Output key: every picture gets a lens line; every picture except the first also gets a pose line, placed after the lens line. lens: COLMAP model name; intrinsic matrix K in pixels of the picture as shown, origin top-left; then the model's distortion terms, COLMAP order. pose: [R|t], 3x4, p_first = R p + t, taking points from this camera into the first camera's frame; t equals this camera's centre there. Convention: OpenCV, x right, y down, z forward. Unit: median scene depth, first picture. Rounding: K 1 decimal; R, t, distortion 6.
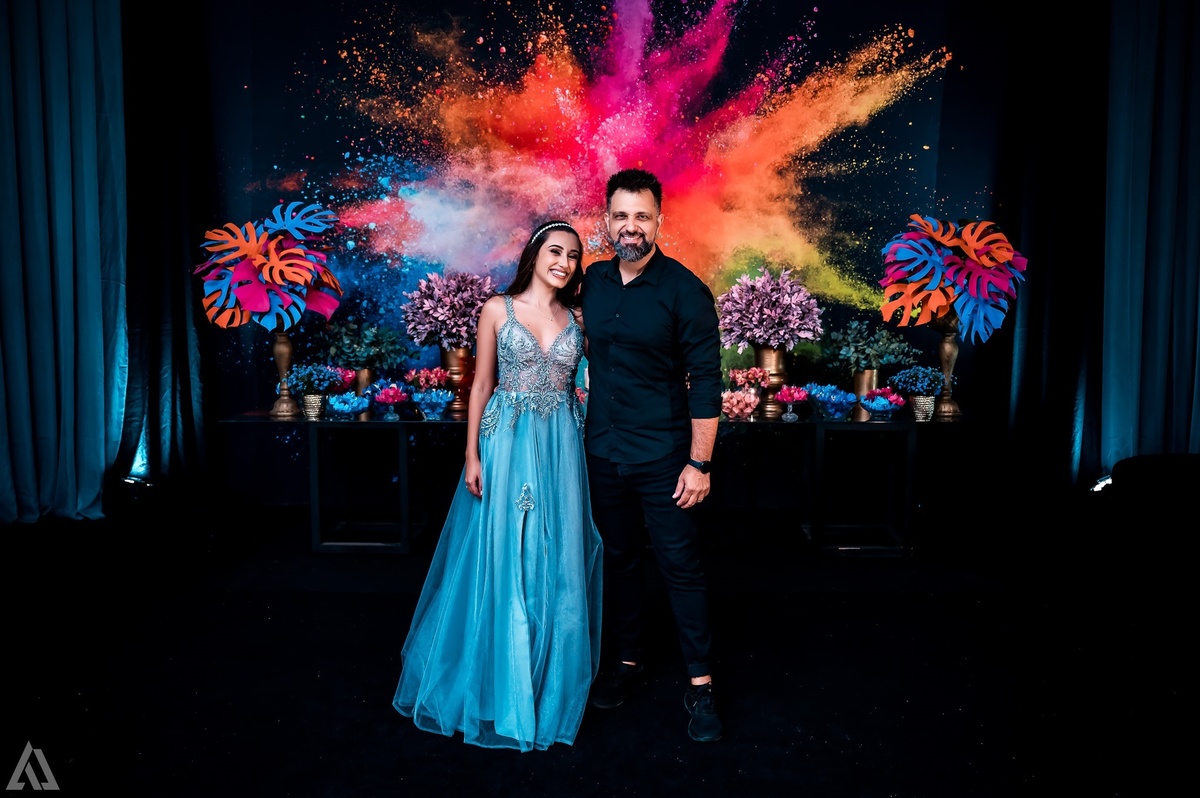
lens RADIAL K [[981.6, 0, 627.6], [0, 981.6, 399.2], [0, 0, 1]] dist [-0.078980, 0.041231]
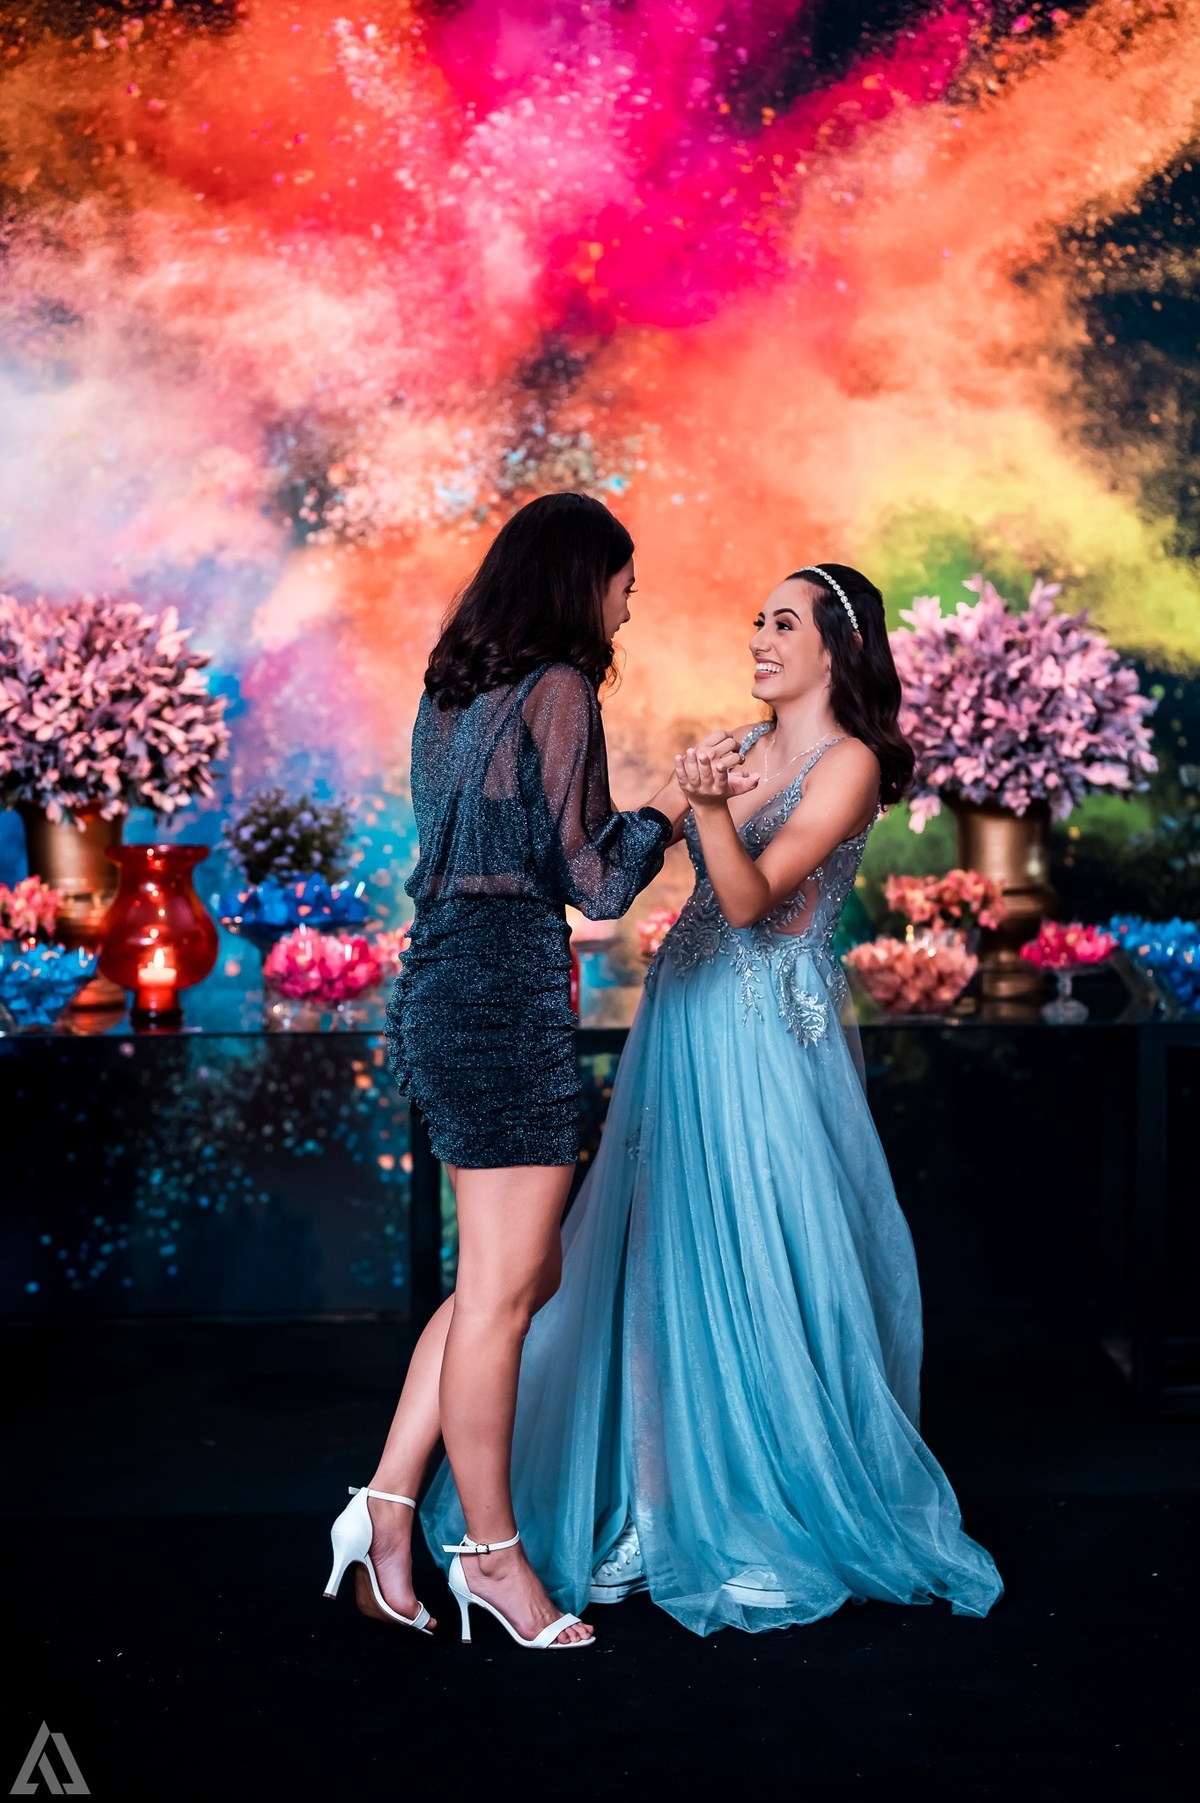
lens RADIAL K [[4316.9, 0, 591.1], [0, 4316.9, 895.9], [0, 0, 1]] dist [-0.003503, 0.000000]
pose [[0.997820, -0.008413, 0.065457, -0.085416], [0.010526, 0.999432, -0.032000, 0.020201], [-0.065151, 0.032620, 0.997342, -0.434152]]
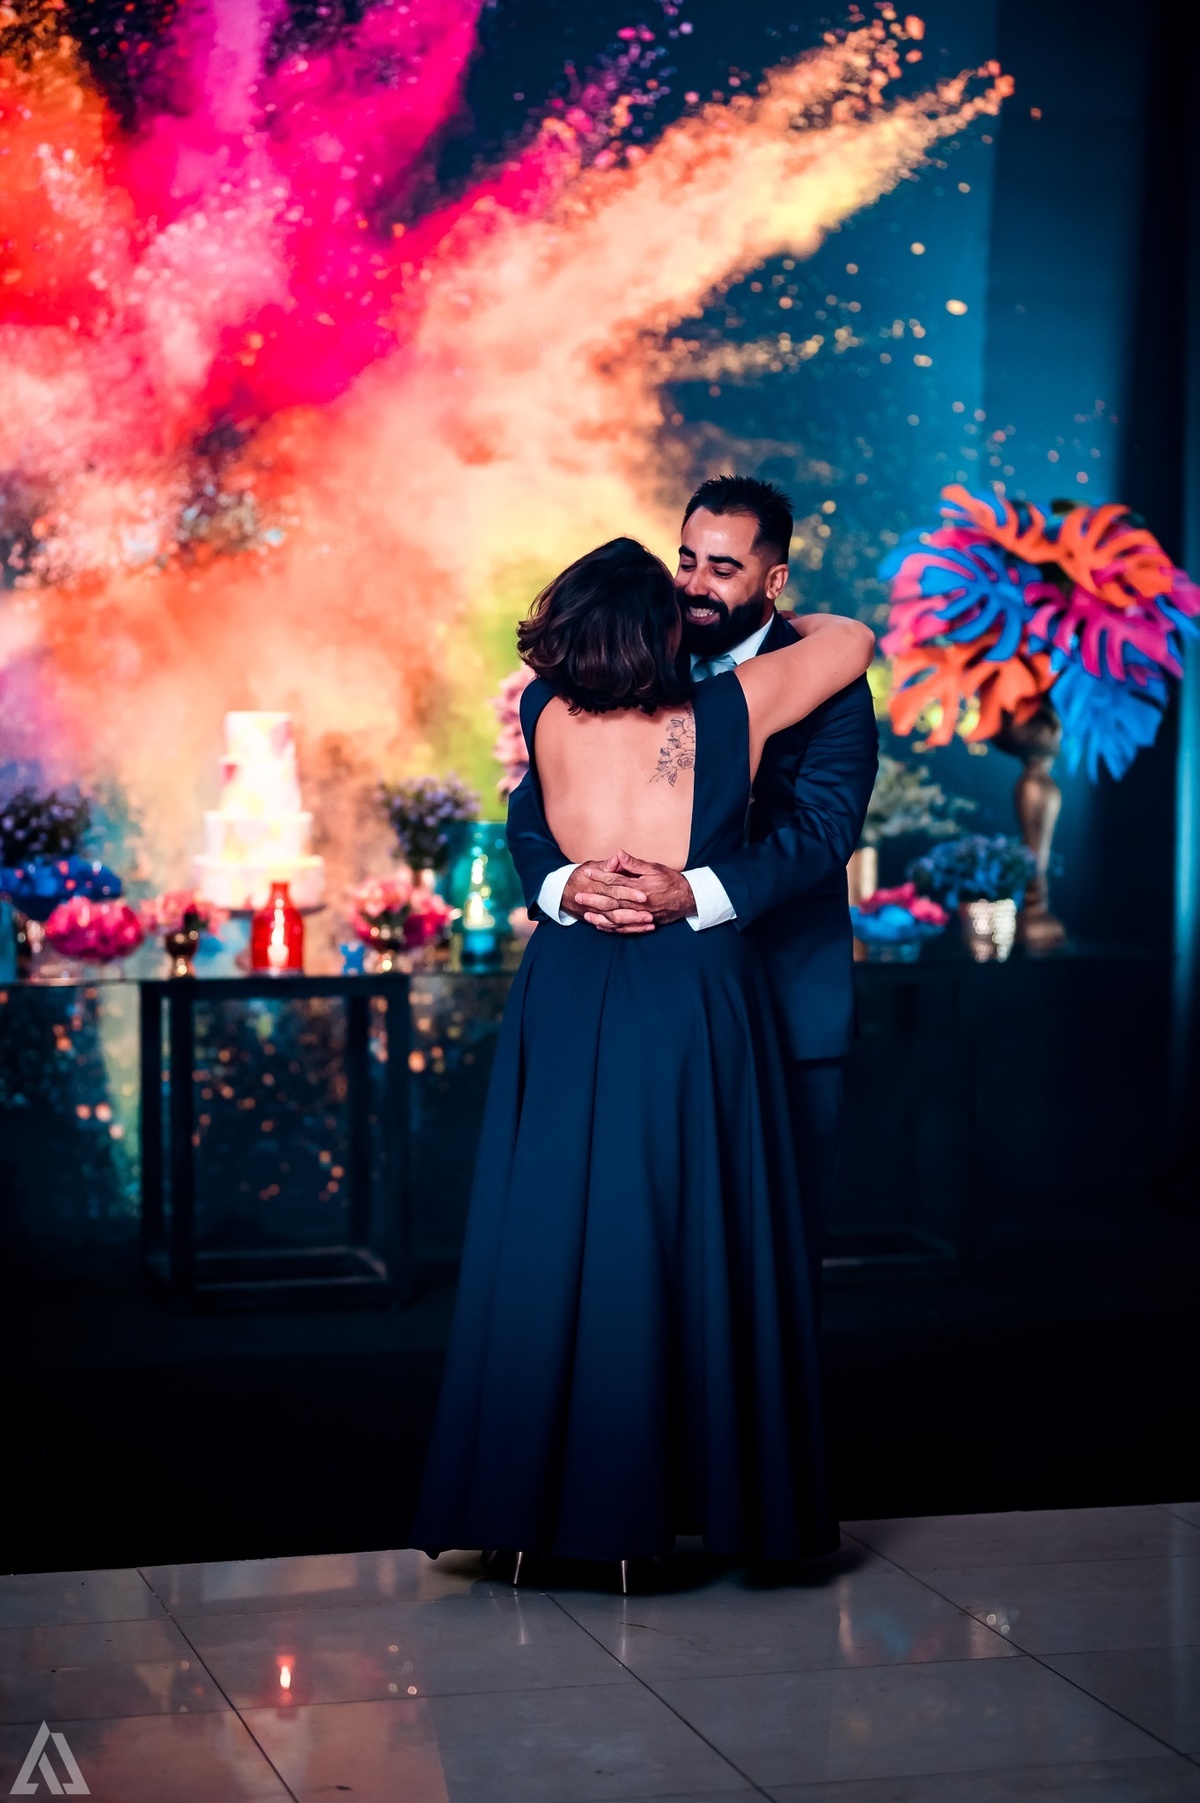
lens RADIAL K [[4307.3, 0, 620.2], [0, 4307.3, 886.6], [0, 0, 1]] dist [-0.028802, 0.000000]
pose [[0.967903, -0.019044, 0.250600, -0.283564], [0.033299, 0.998051, -0.052767, 0.071561], [-0.249107, 0.059418, 0.966652, -0.687970]]
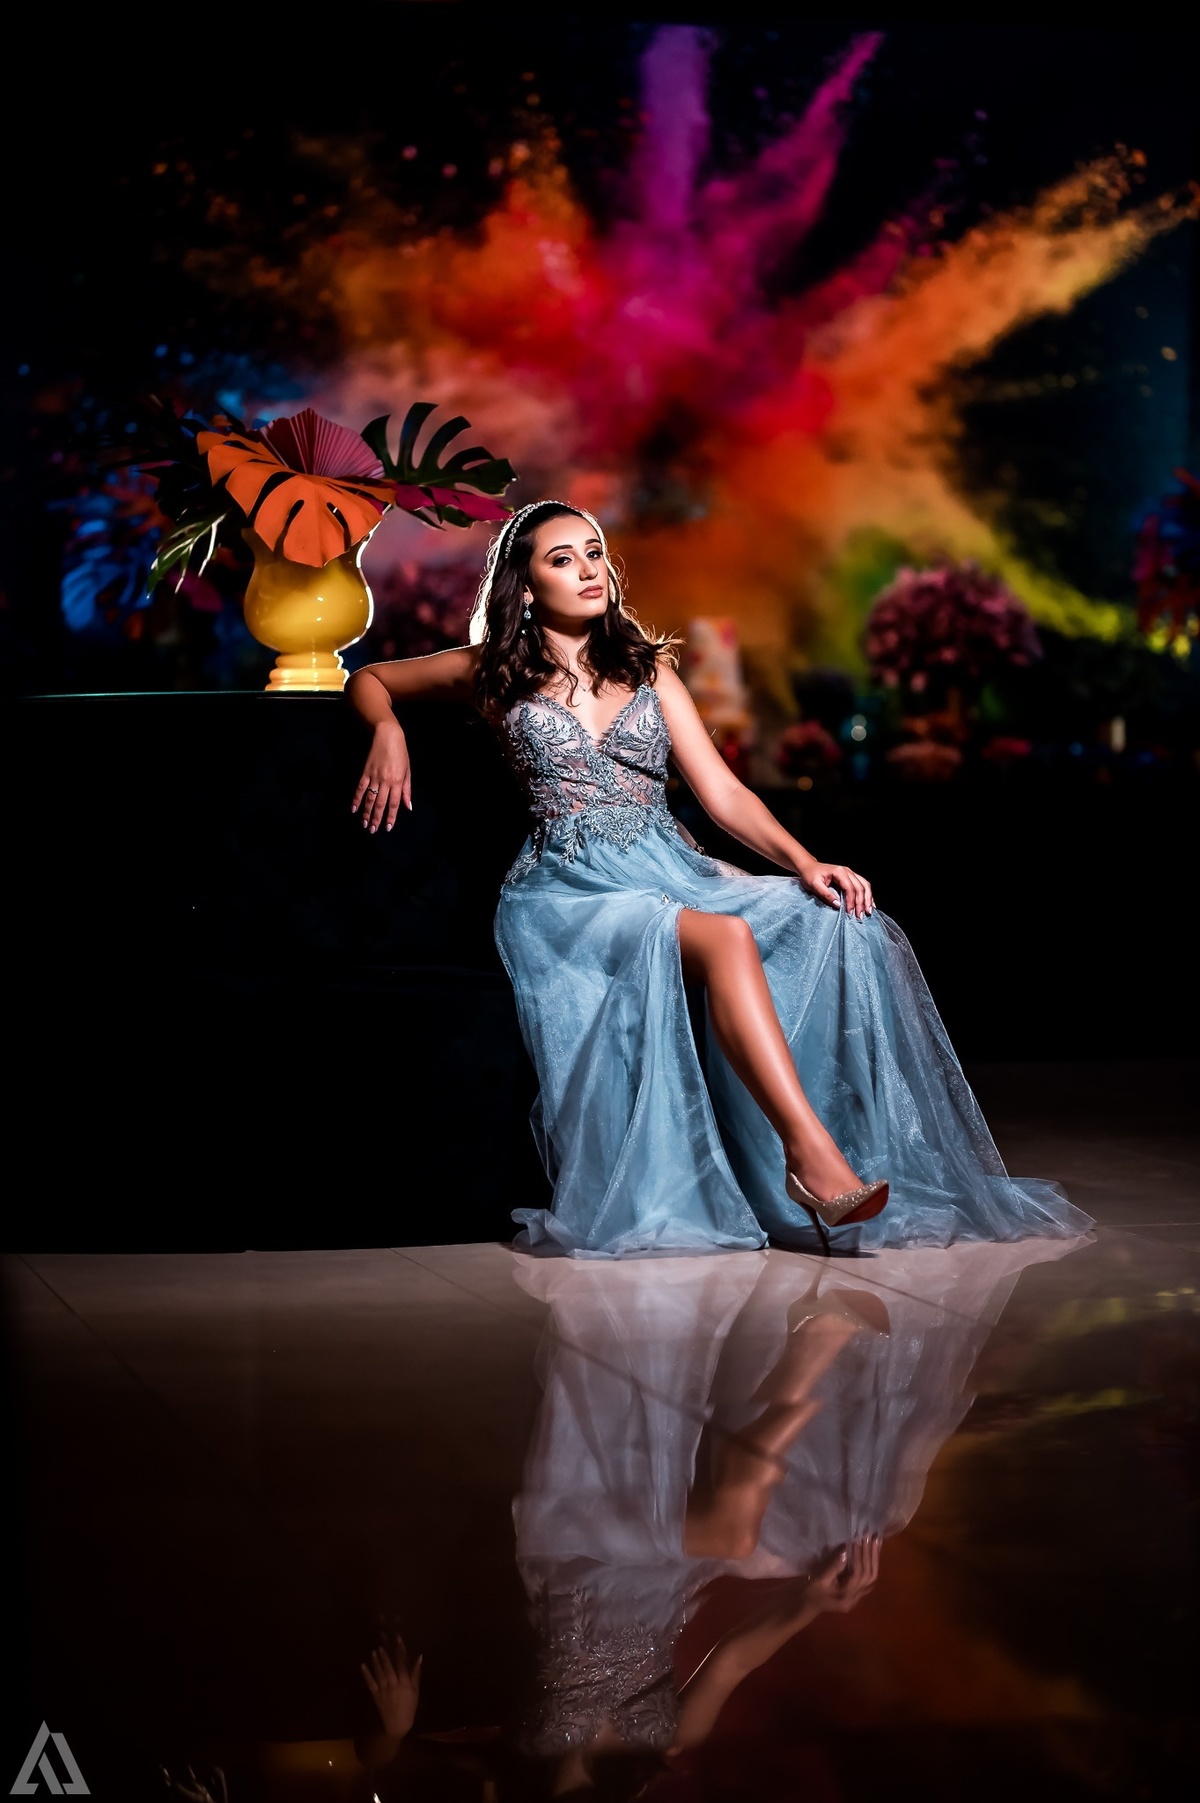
lens RADIAL K [[4307.3, 0, 602.9], [0, 4307.3, 902.8], [0, 0, 1]] dist [-0.028802, 0.000000]
pose [[0.972375, -0.014195, 0.232993, -0.621368], [0.034358, 0.995981, -0.082710, 0.265569], [-0.230883, 0.088430, 0.968955, -1.373260]]
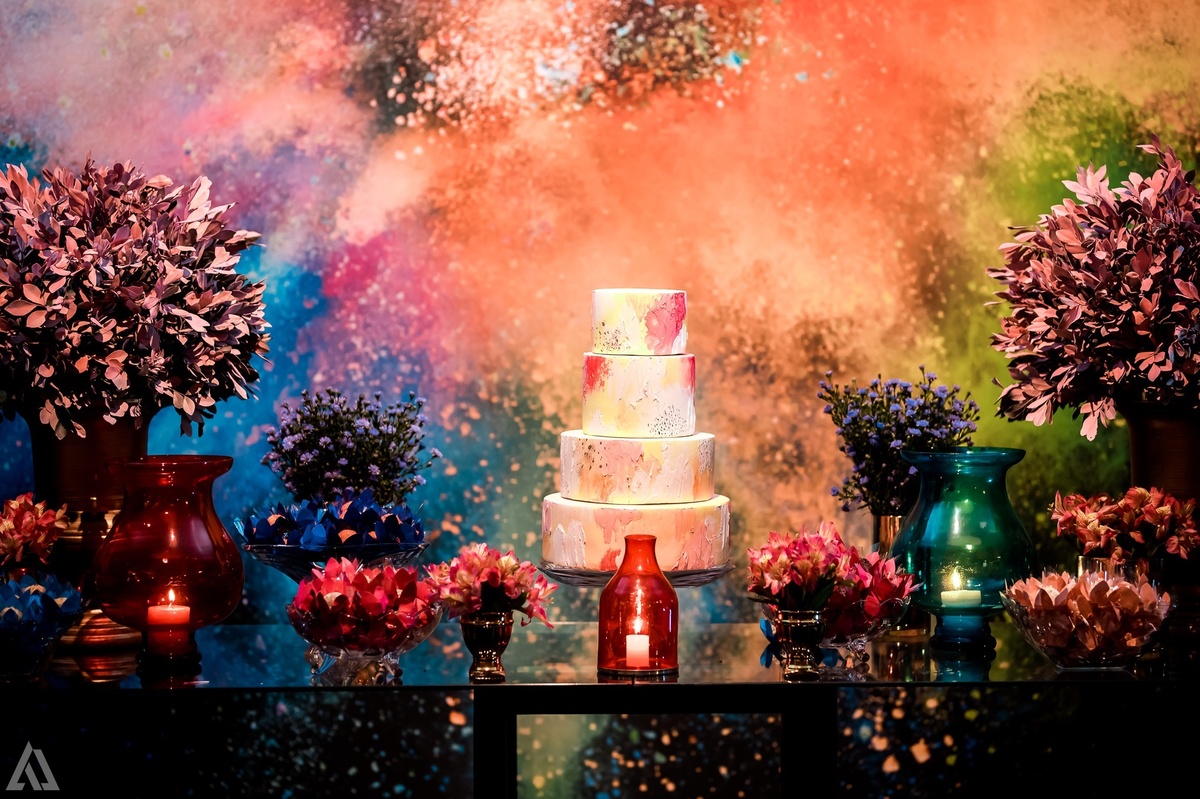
lens RADIAL K [[2866.7, 0, 591.3], [0, 2866.7, 363.8], [0, 0, 1]] dist [-0.028802, 0.000000]
pose [[0.999960, -0.006524, 0.006060, -0.029921], [0.006993, 0.996702, -0.080848, -0.001961], [-0.005513, 0.080887, 0.996708, 0.148586]]
